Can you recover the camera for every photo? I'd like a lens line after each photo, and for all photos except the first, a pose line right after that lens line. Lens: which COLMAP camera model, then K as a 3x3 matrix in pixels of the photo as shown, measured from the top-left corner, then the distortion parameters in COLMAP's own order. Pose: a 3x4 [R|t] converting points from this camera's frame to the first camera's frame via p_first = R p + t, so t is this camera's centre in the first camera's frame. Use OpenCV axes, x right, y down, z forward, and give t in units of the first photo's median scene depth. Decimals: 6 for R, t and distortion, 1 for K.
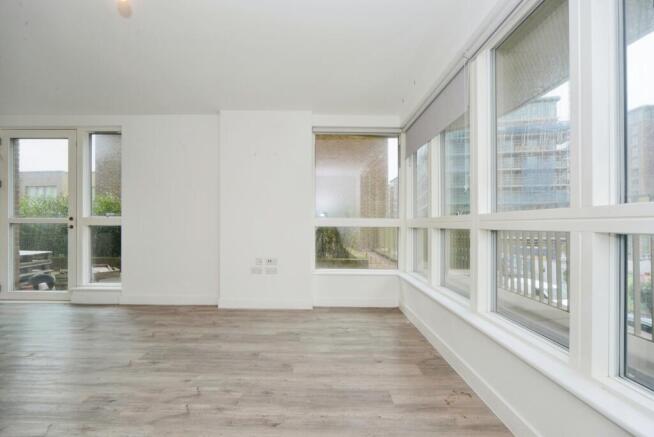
lens RADIAL K [[297.4, 0, 328.0], [0, 297.4, 219.8], [0, 0, 1]] dist [0.003038, 0.000322]
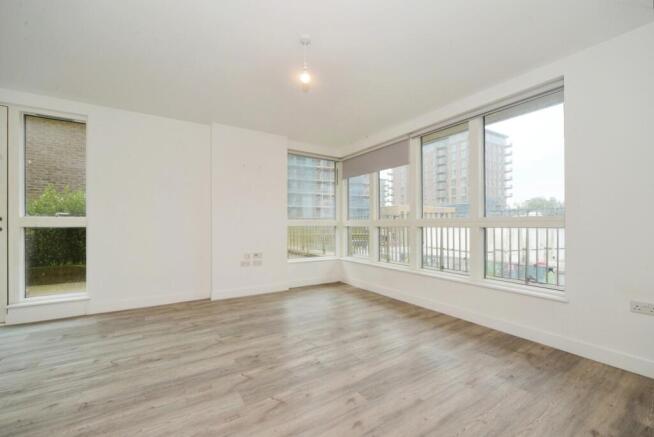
lens RADIAL K [[297.4, 0, 323.6], [0, 297.4, 219.5], [0, 0, 1]] dist [0.003038, 0.000322]
pose [[0.819722, 0.003849, 0.572749, -0.674962], [-0.006100, 0.999979, 0.002010, -0.011269], [-0.572730, -0.005142, 0.819728, -0.154110]]
